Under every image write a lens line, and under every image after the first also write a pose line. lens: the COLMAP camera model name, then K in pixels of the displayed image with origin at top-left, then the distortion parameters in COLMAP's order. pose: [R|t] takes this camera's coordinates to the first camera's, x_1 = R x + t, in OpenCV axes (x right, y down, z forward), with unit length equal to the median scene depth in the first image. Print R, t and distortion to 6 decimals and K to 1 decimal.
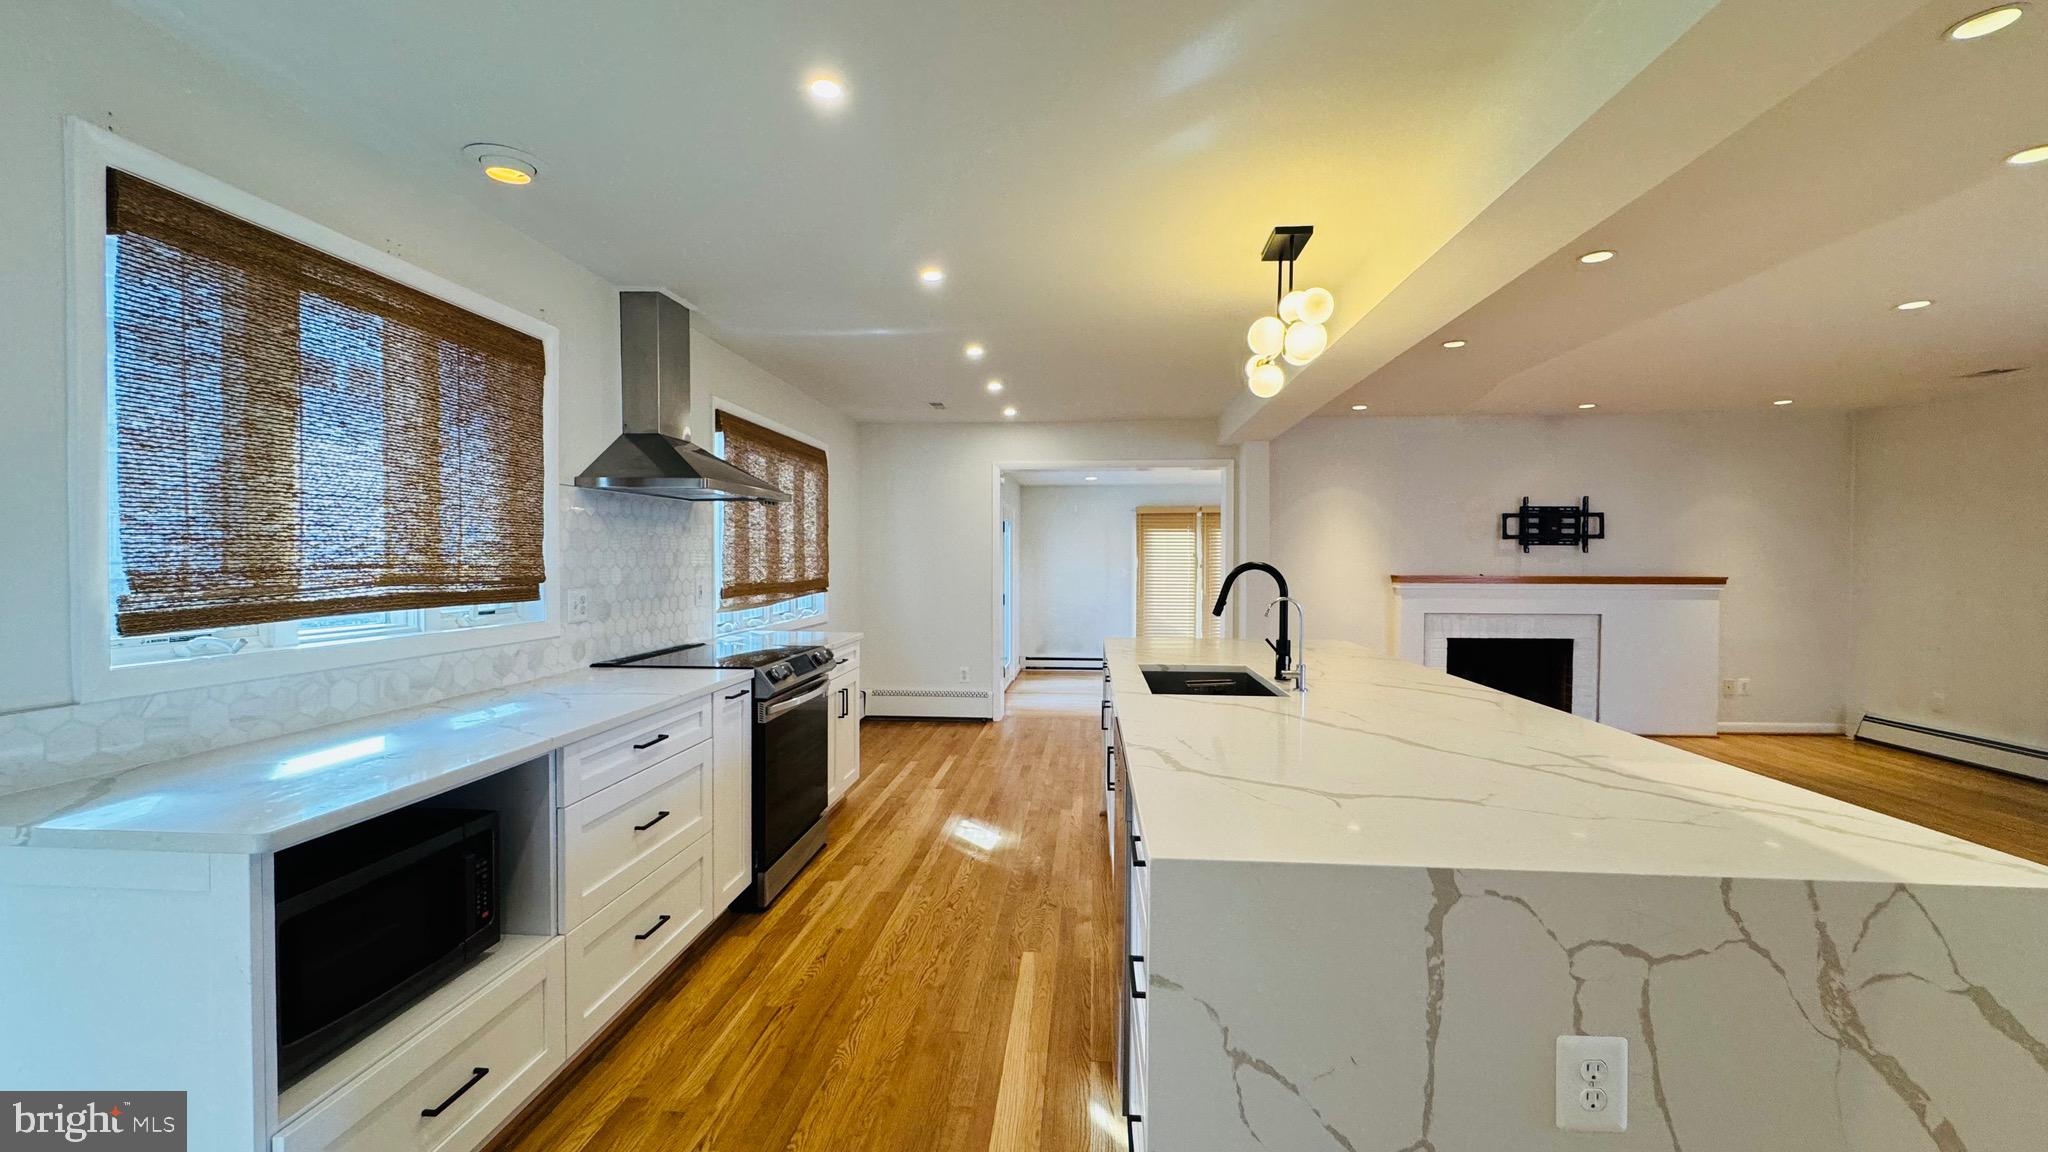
lens RADIAL K [[815.9, 0, 1024.0], [0, 815.9, 576.0], [0, 0, 1]] dist [0.000714, 0.000106]
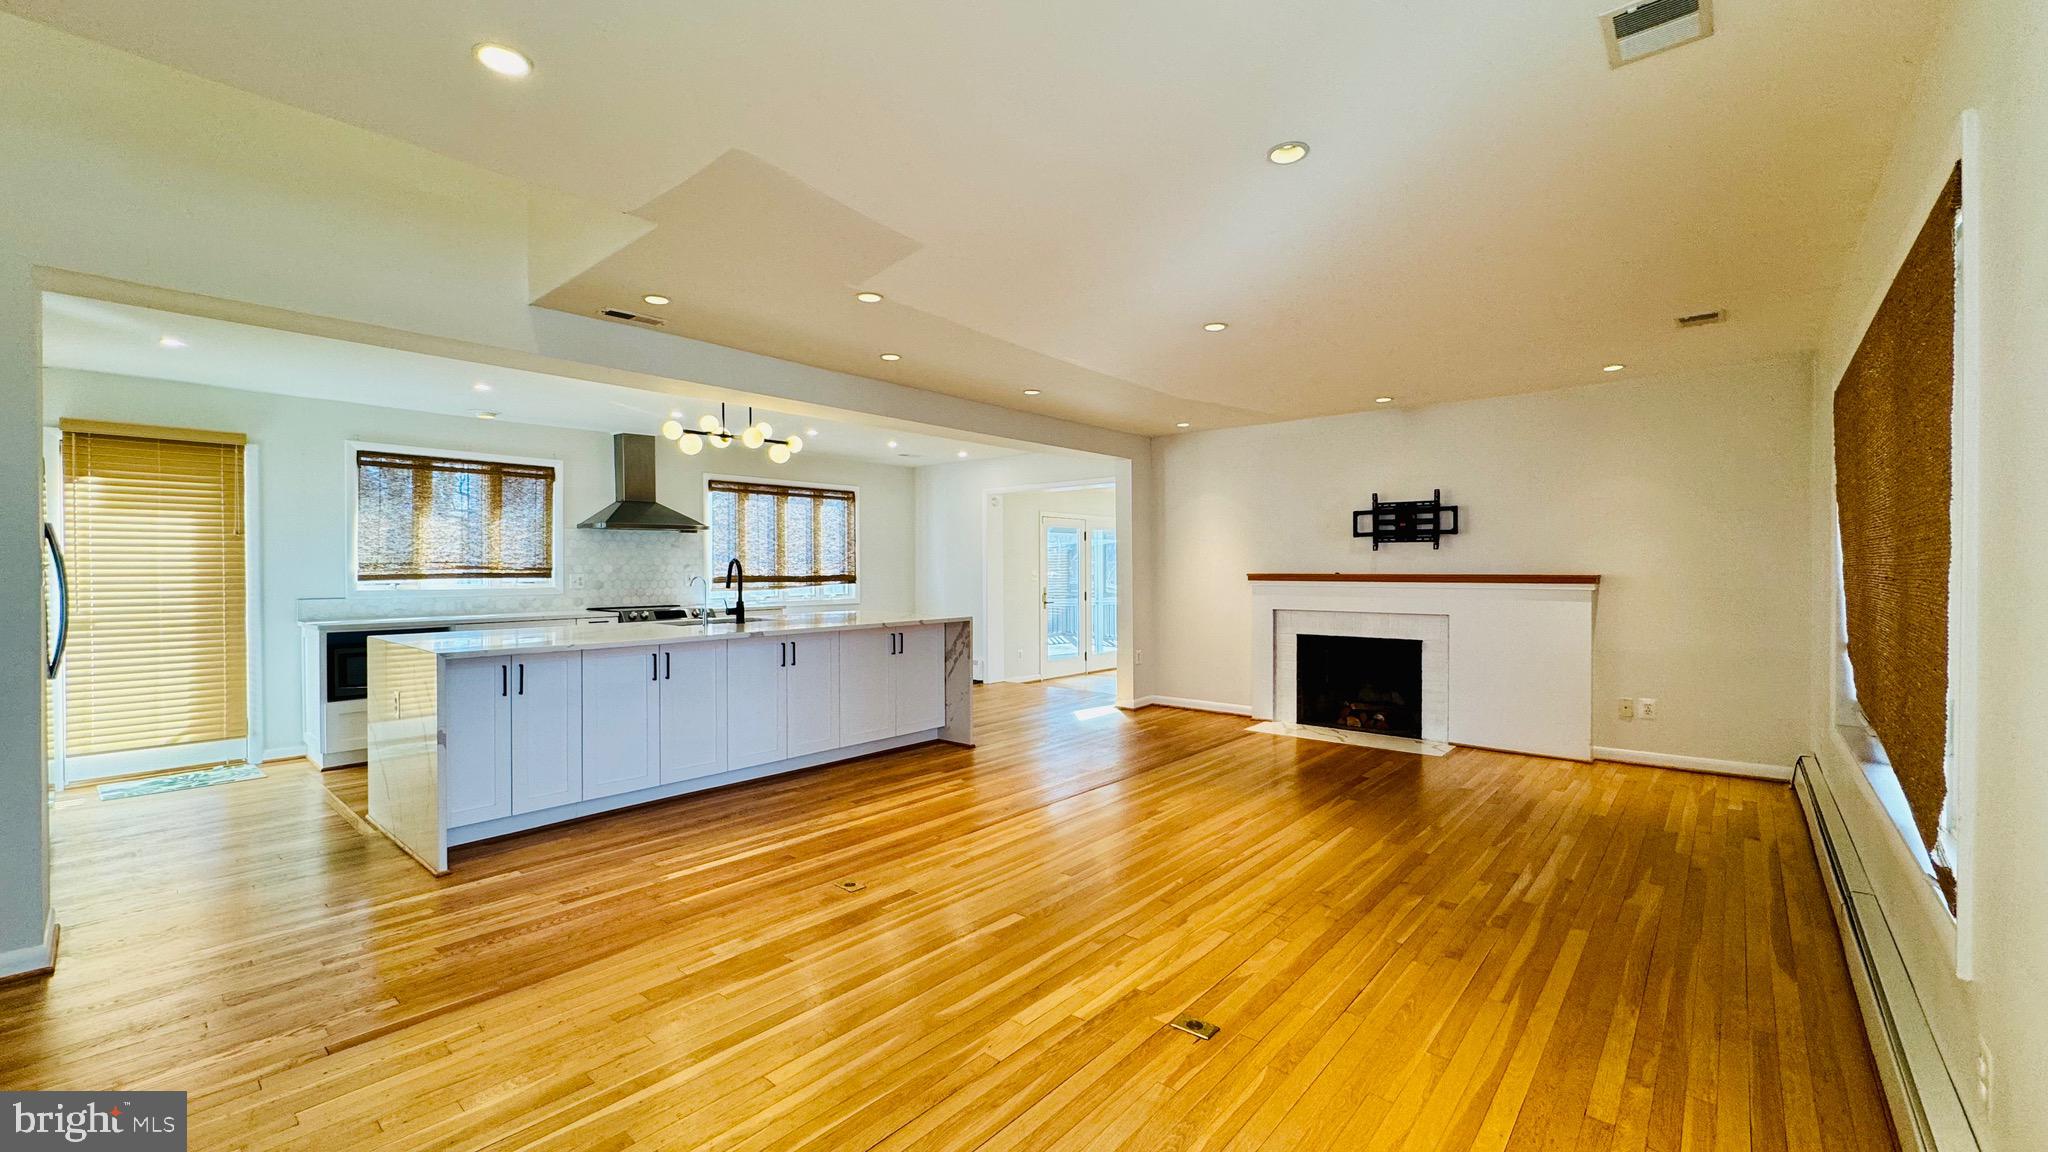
lens RADIAL K [[815.9, 0, 1024.0], [0, 815.9, 576.0], [0, 0, 1]] dist [0.000714, 0.000106]
pose [[0.806253, 0.002194, -0.591566, 0.865147], [-0.008887, 0.999925, -0.008403, 0.014390], [0.591504, 0.012032, 0.806213, -0.040800]]
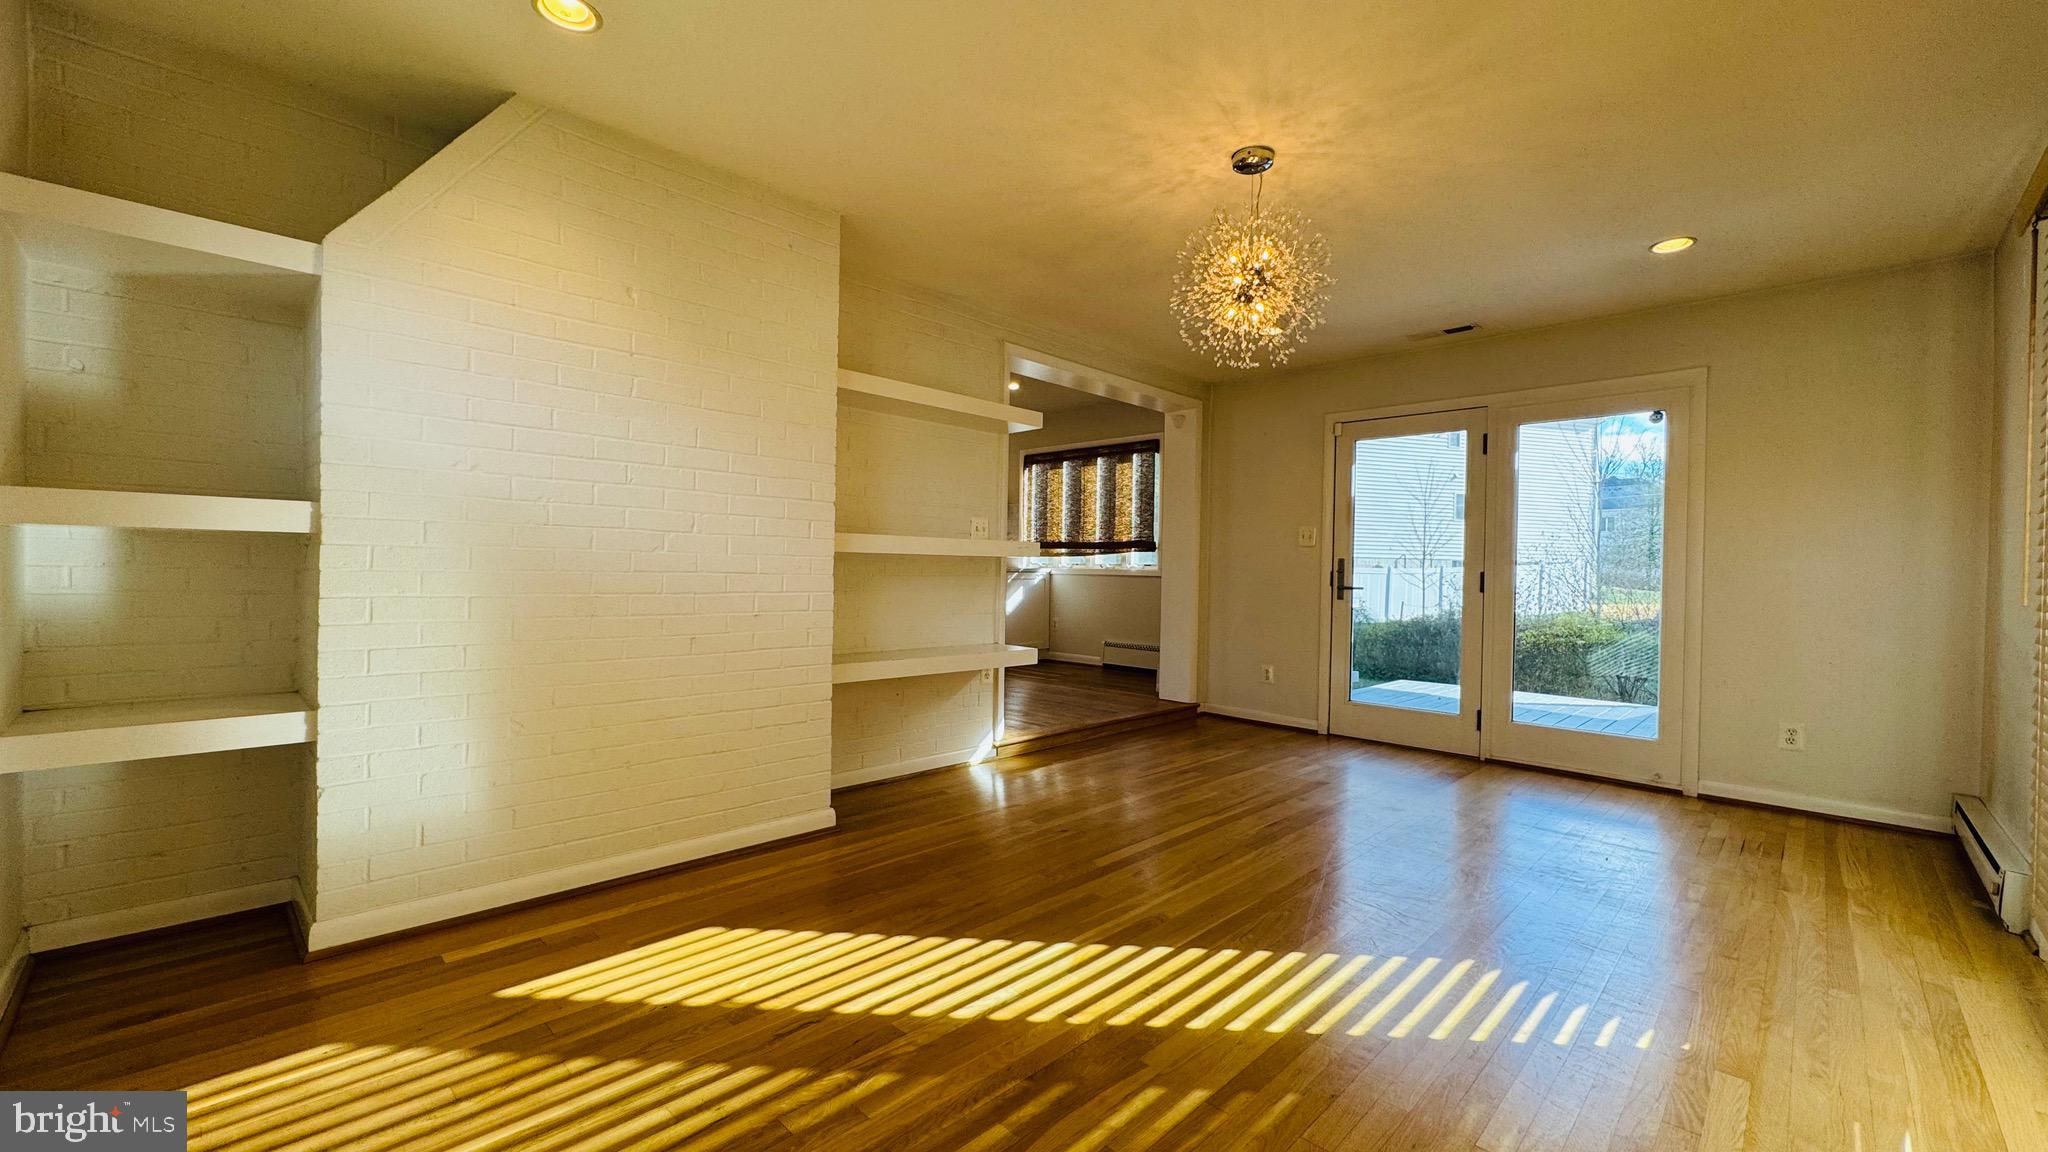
lens RADIAL K [[819.4, 0, 1024.0], [0, 819.4, 576.0], [0, 0, 1]] dist [0.000103, -0.000086]
pose [[-0.636861, -0.001814, -0.770976, 0.806634], [-0.031728, 0.999212, 0.023858, 0.031120], [0.770325, 0.039656, -0.636417, 1.556348]]
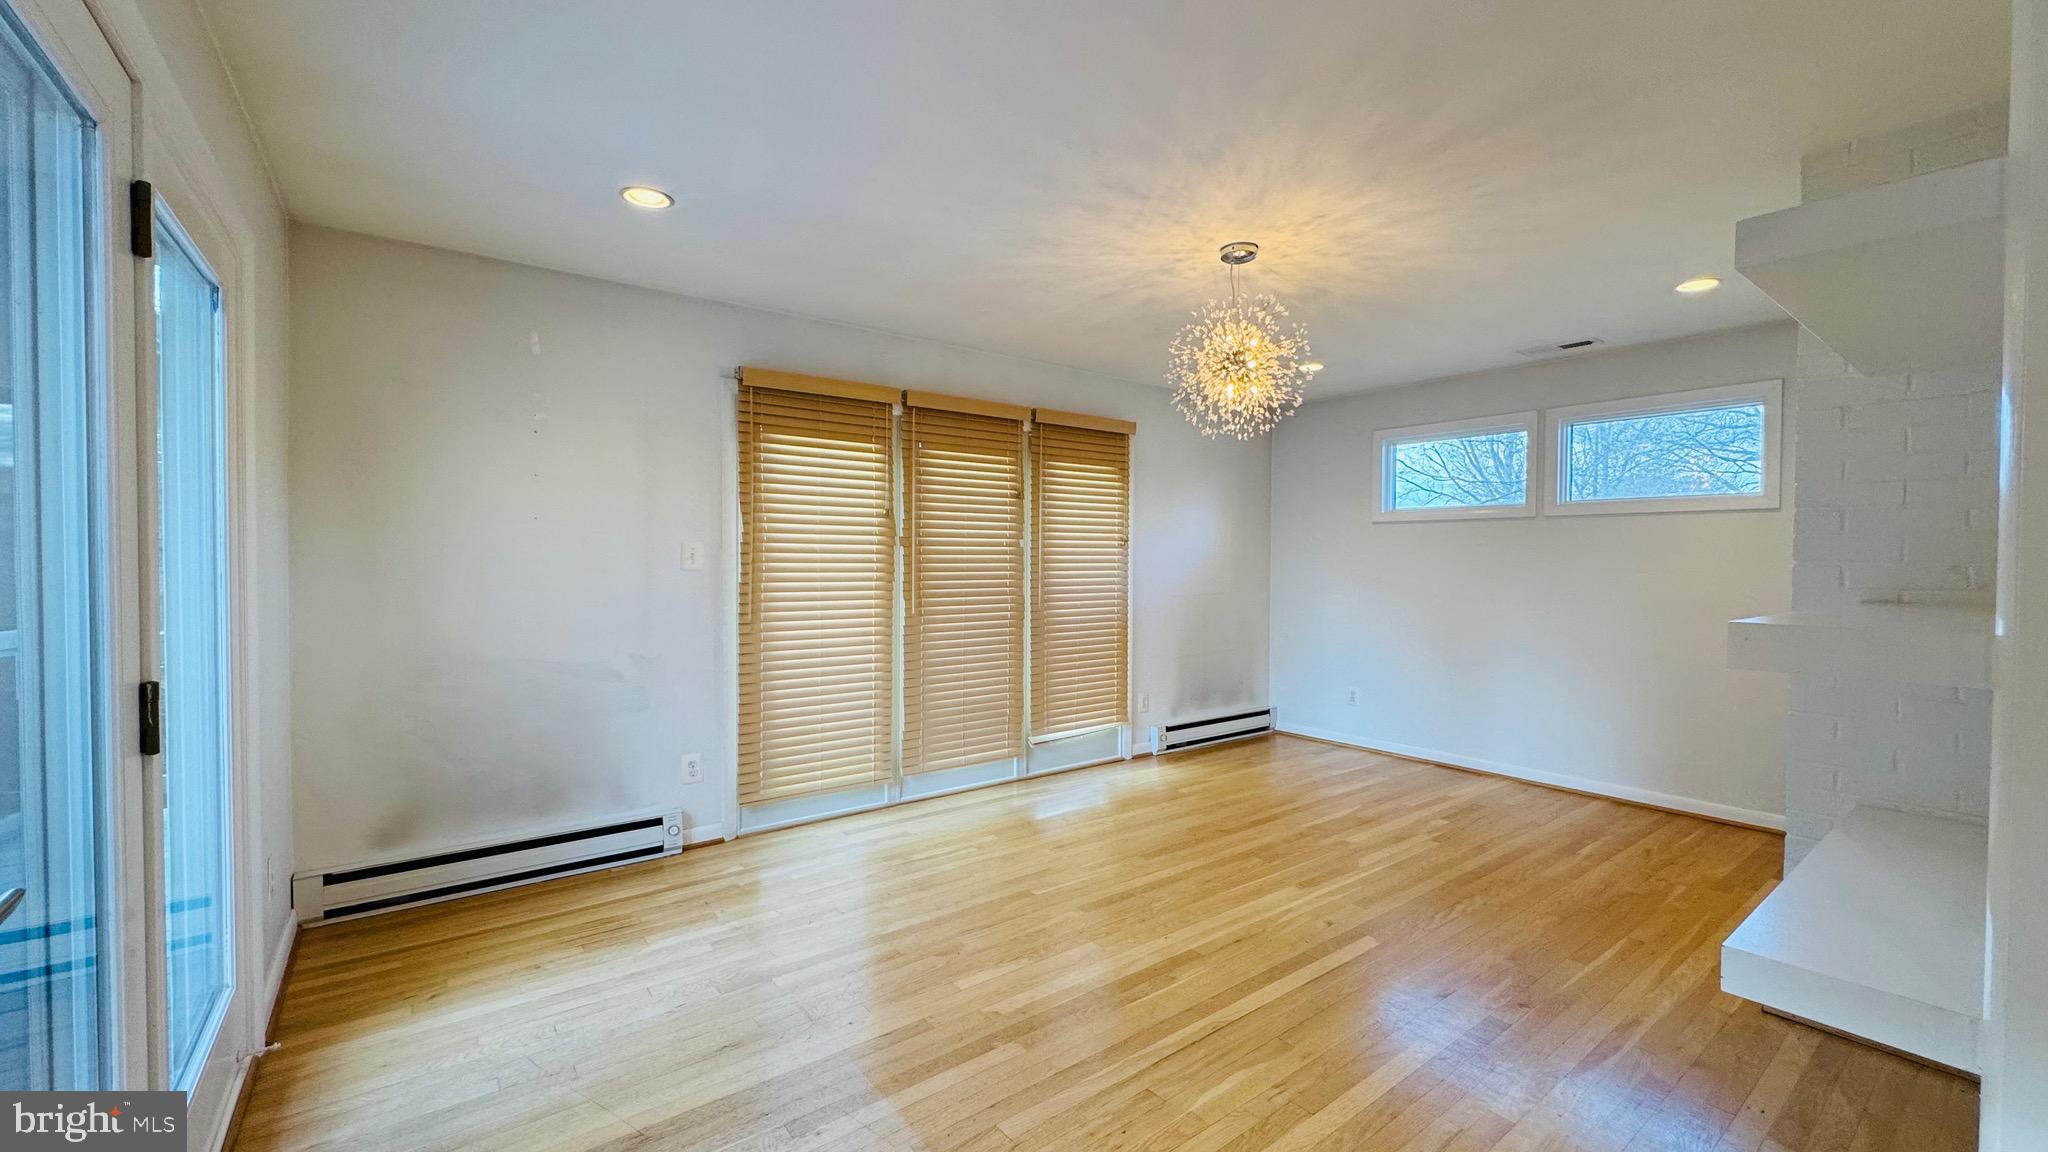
lens RADIAL K [[819.4, 0, 1024.0], [0, 819.4, 576.0], [0, 0, 1]] dist [0.000103, -0.000086]
pose [[0.743043, -0.011895, 0.669138, -0.008125], [0.007319, 0.999927, 0.009647, 0.003581], [-0.669203, -0.002271, 0.743076, 1.099250]]
